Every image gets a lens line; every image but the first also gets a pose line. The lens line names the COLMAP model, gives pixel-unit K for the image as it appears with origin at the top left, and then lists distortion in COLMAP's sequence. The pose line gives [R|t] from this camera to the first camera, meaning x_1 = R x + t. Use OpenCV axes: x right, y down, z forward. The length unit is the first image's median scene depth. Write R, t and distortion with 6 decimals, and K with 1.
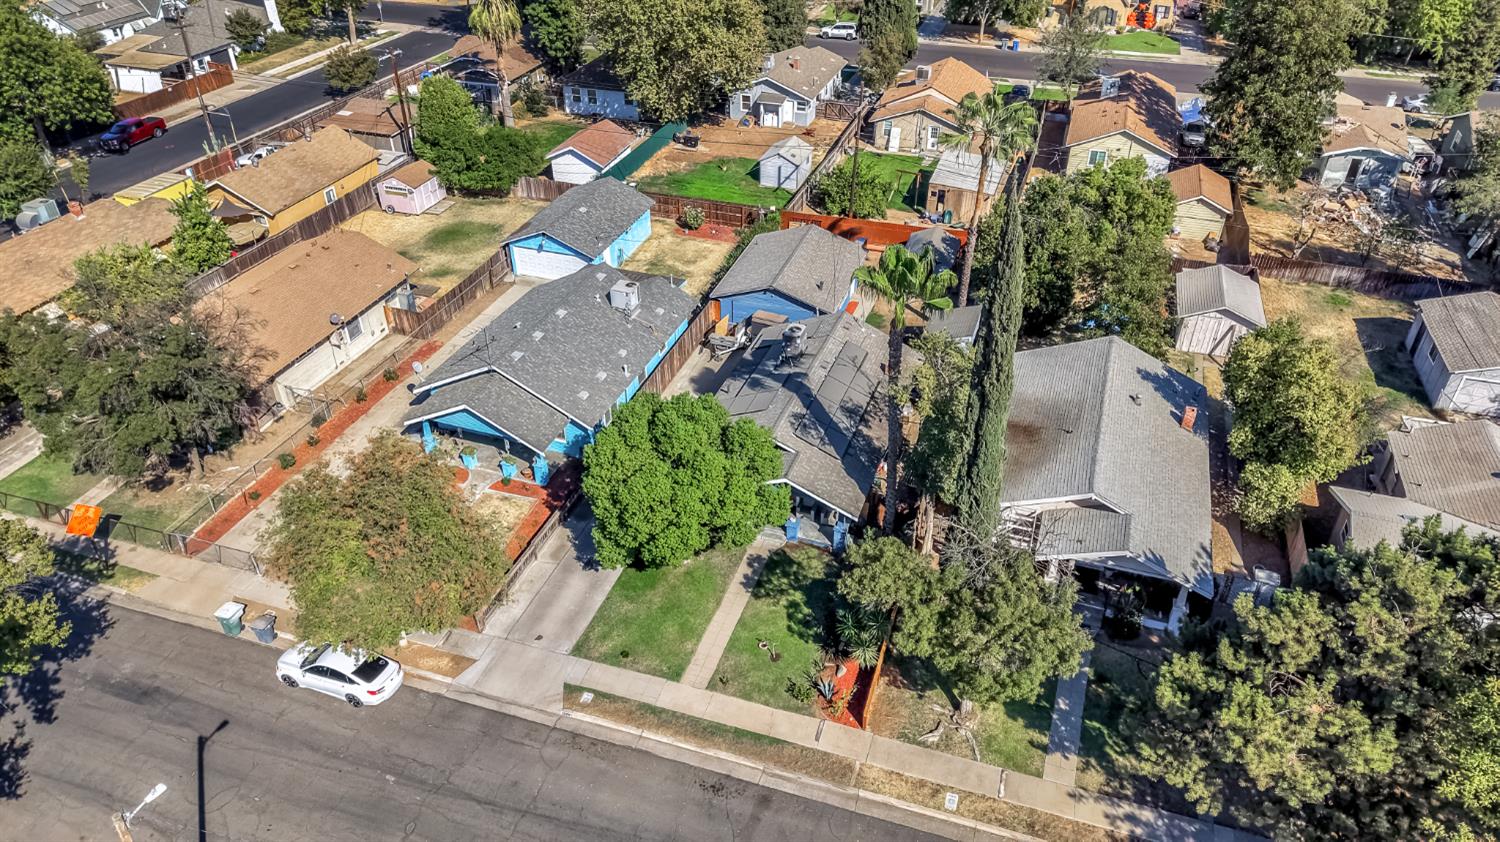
lens RADIAL K [[995.9, 0, 765.9], [0, 995.9, 432.0], [0, 0, 1]] dist [0.007626, -0.005761]
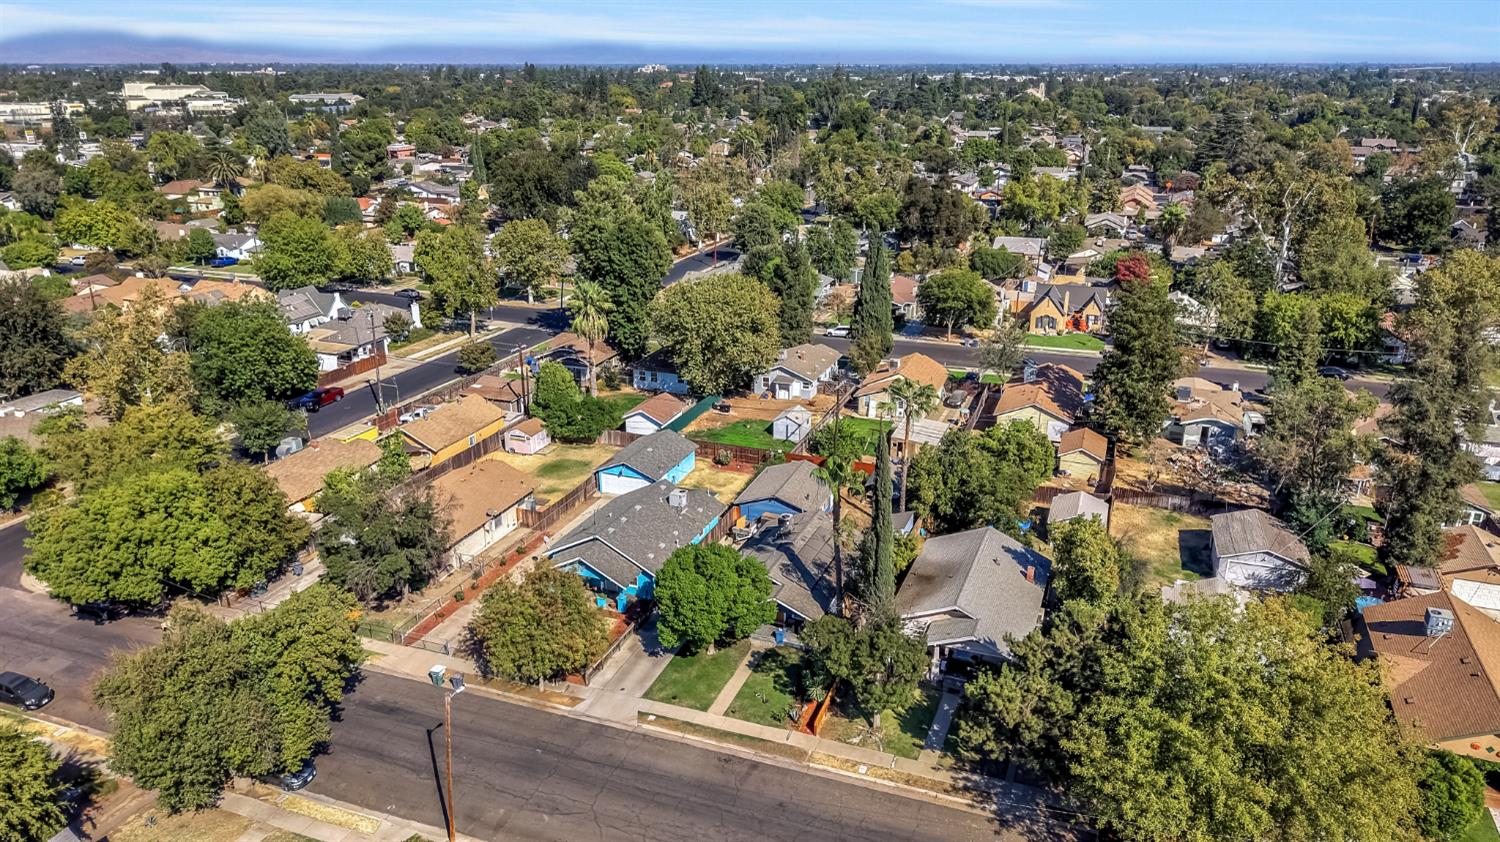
lens RADIAL K [[1021.7, 0, 769.5], [0, 1021.7, 420.9], [0, 0, 1]] dist [0.065800, -0.101941]
pose [[0.999514, 0.013194, -0.028240, 0.035392], [-0.020509, 0.960623, -0.277097, 0.151752], [0.023472, 0.277541, 0.960427, -0.462615]]
